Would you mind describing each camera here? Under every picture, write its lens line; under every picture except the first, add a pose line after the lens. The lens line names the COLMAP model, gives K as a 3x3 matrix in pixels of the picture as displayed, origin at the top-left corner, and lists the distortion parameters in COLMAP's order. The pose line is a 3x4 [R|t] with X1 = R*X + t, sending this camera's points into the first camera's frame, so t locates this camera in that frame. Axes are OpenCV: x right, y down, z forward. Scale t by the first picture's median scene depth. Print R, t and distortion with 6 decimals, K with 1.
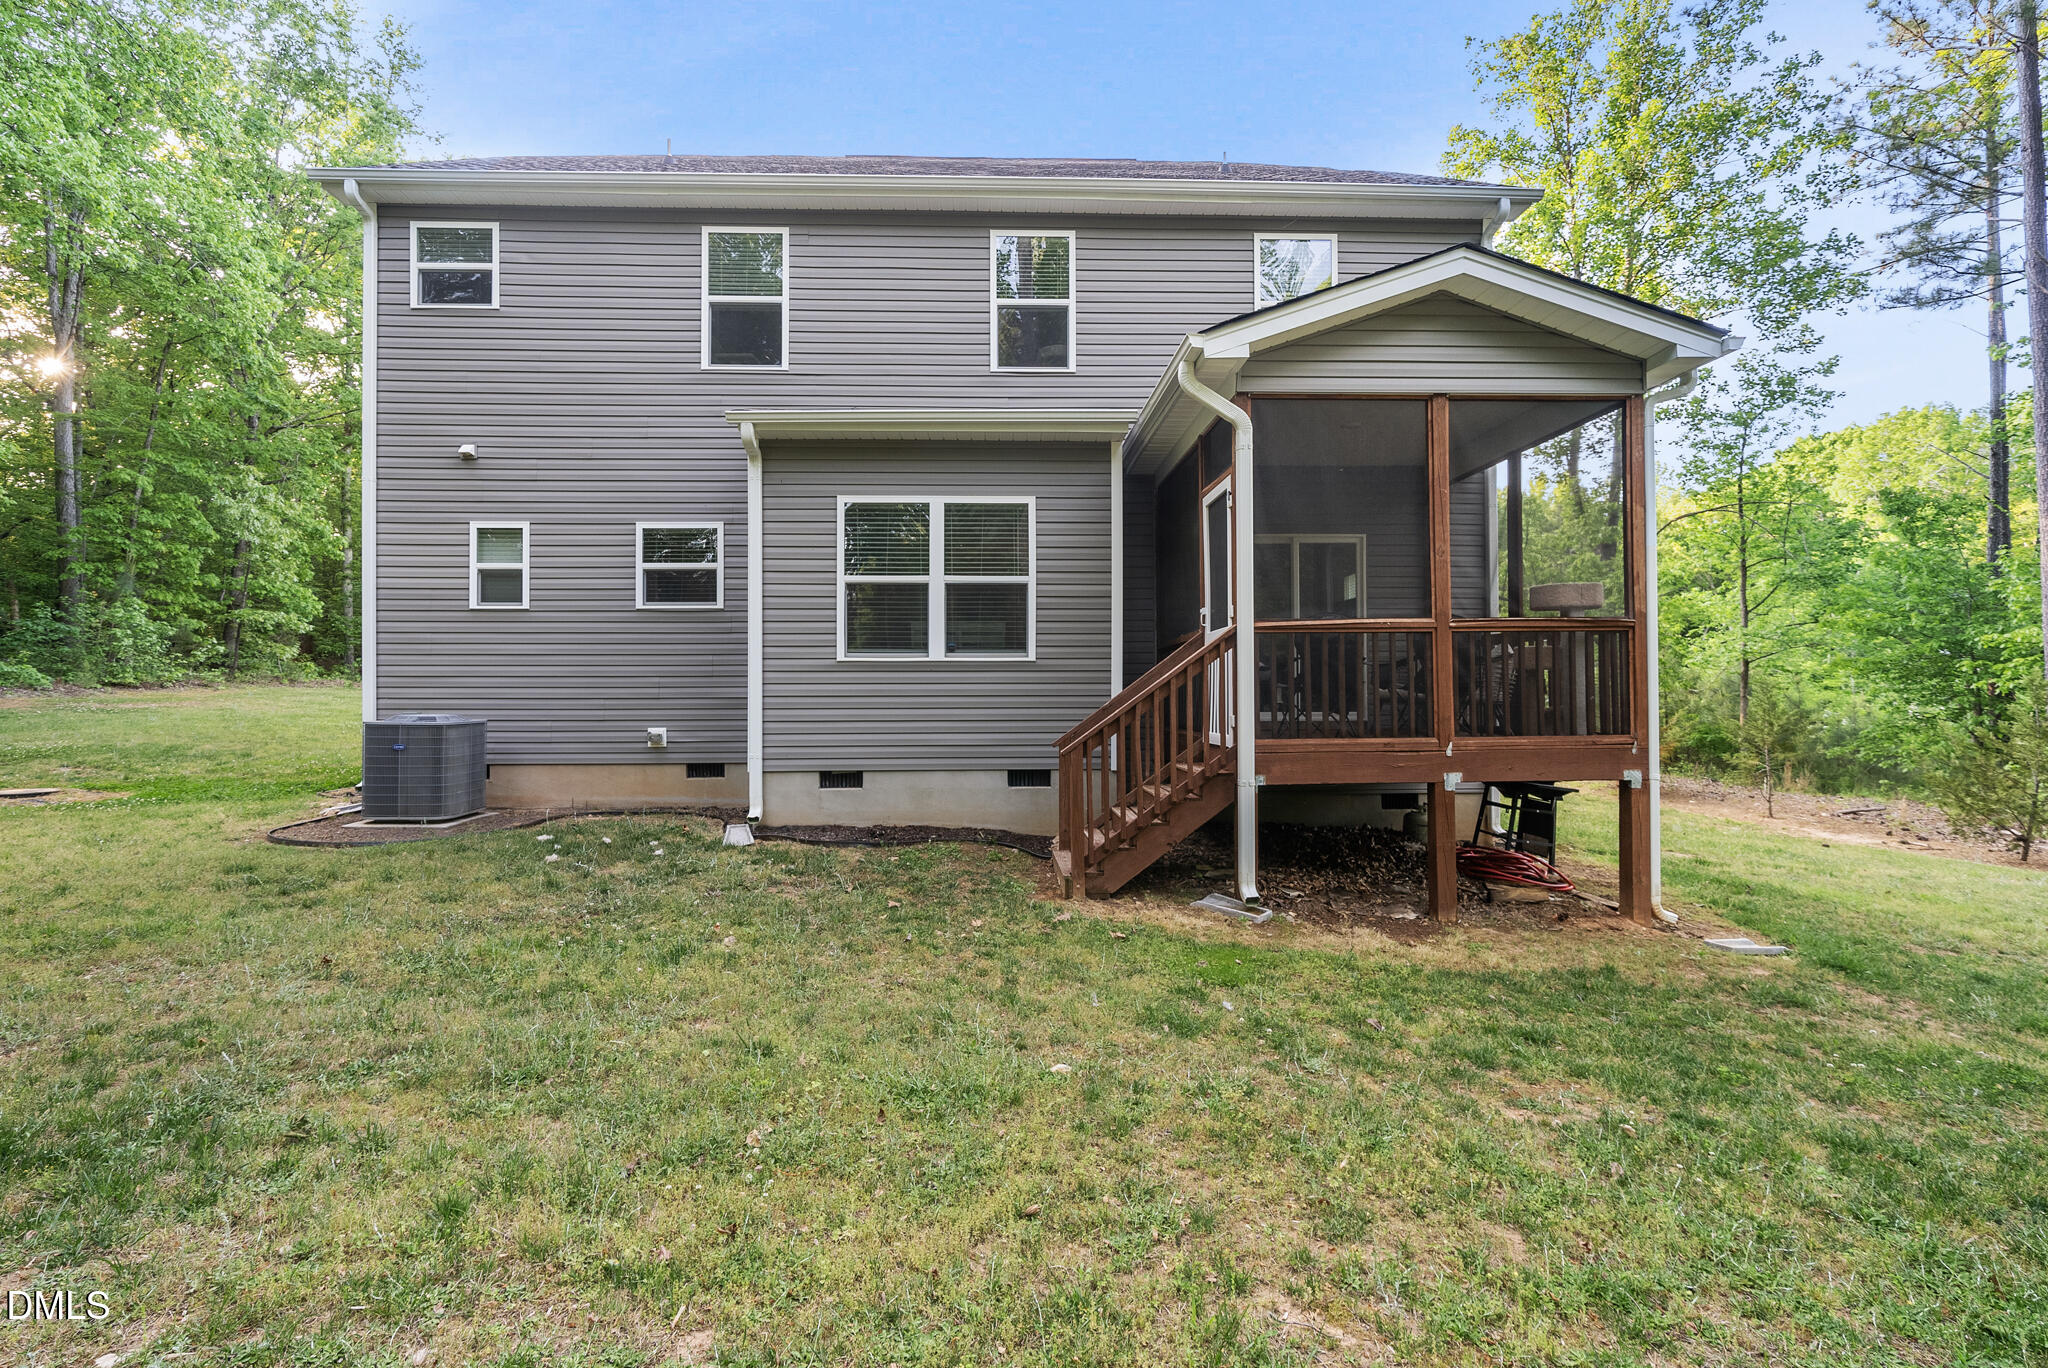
lens RADIAL K [[867.8, 0, 1023.4], [0, 867.8, 683.4], [0, 0, 1]] dist [0.001940, -0.000895]
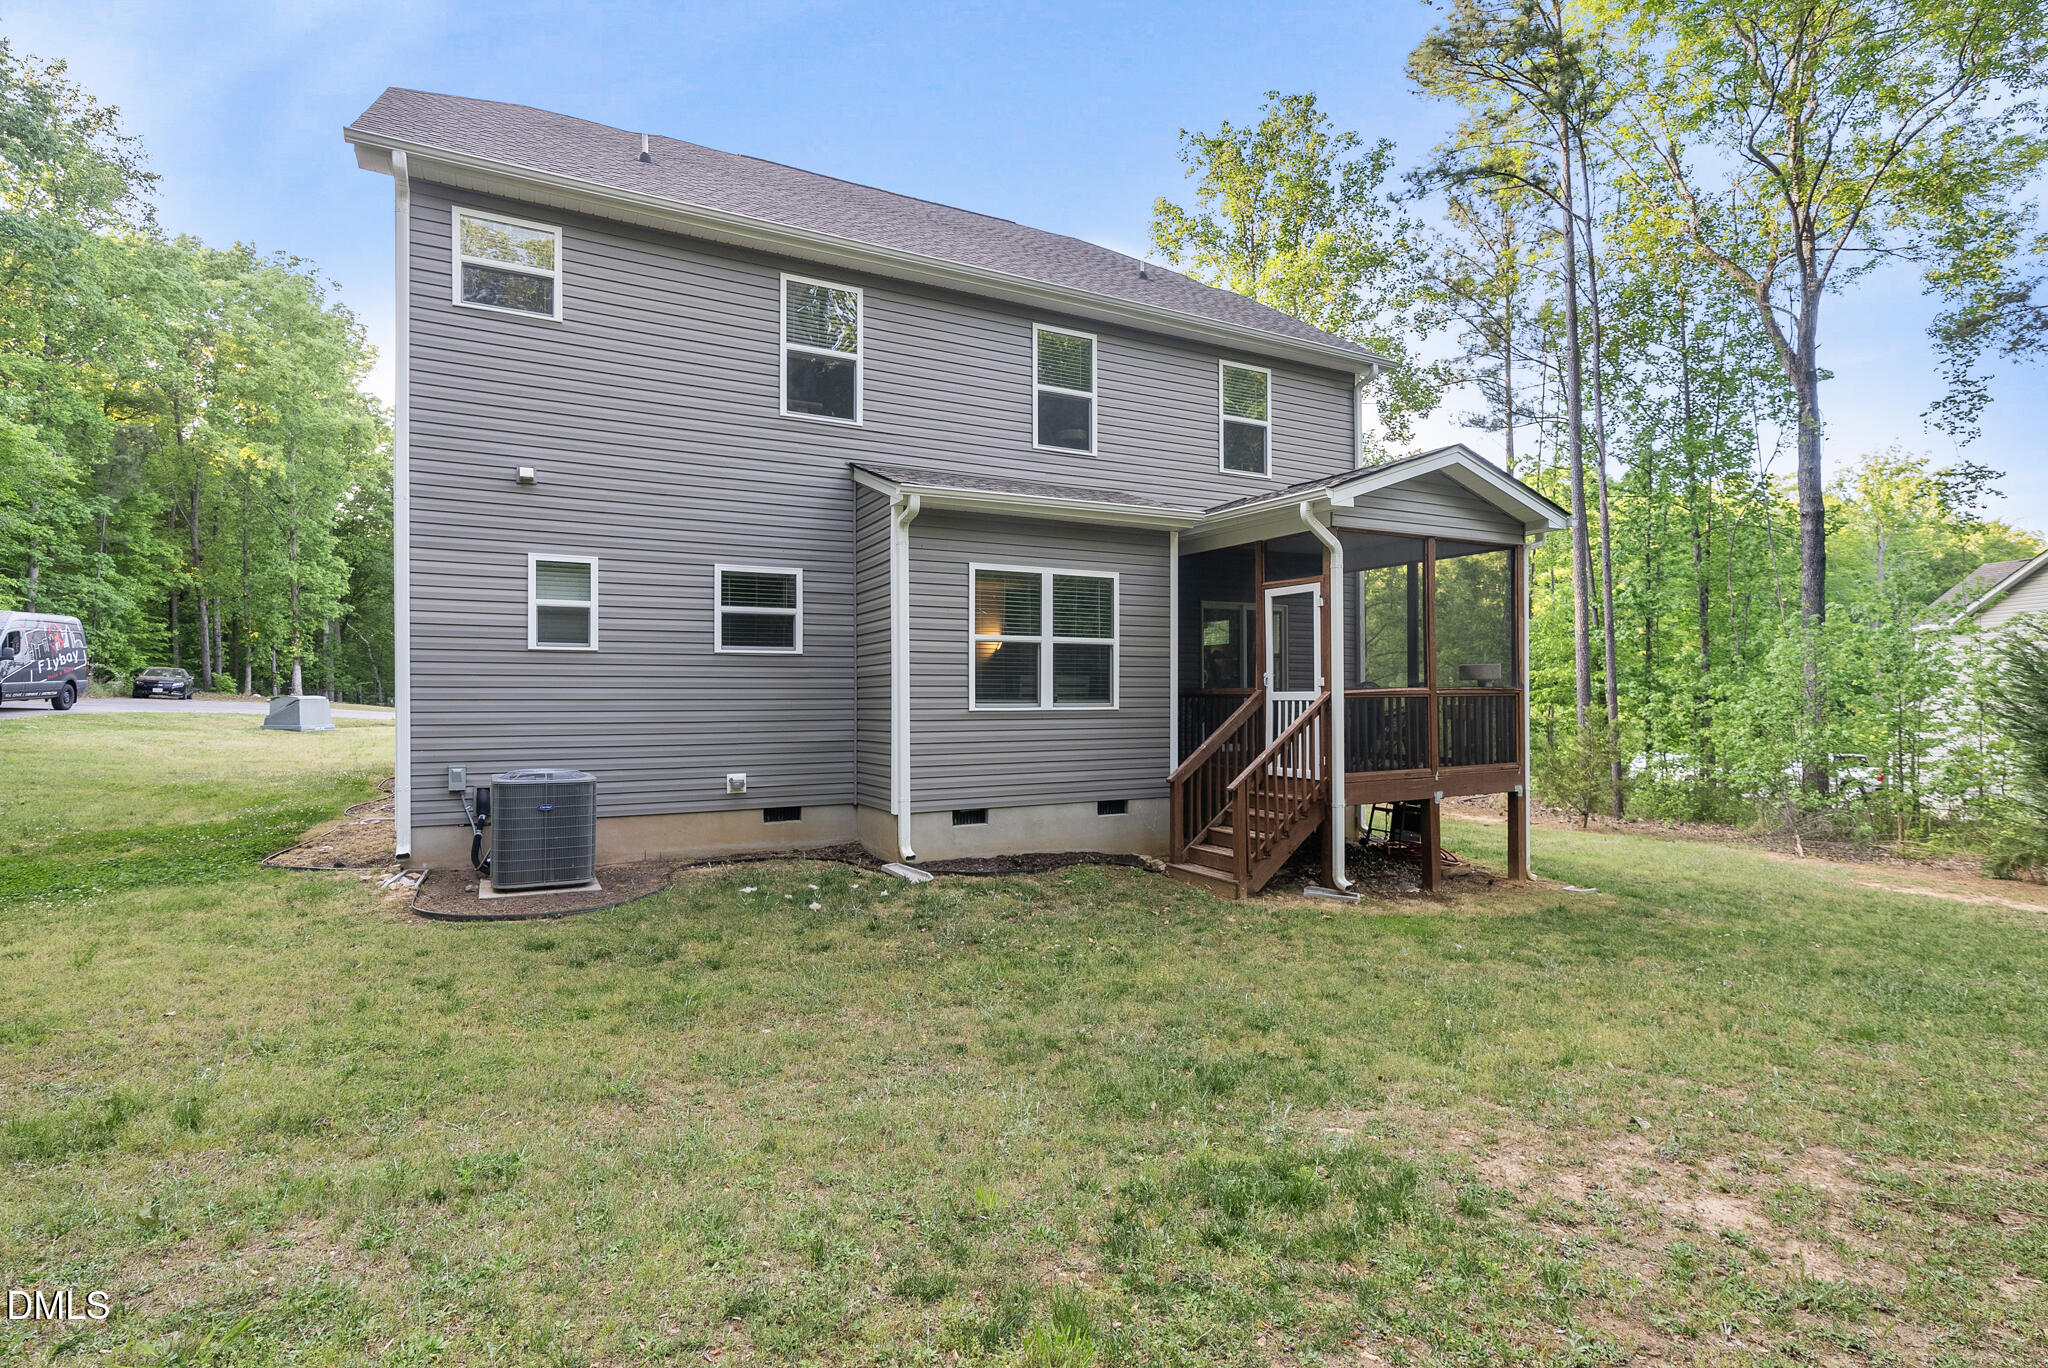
lens RADIAL K [[958.3, 0, 1024.9], [0, 958.3, 686.1], [0, 0, 1]] dist [0.003282, 0.000154]
pose [[0.901926, 0.005826, 0.431852, -0.663196], [-0.007264, 0.999972, 0.001682, -0.058469], [-0.431830, -0.004654, 0.901943, -0.138350]]
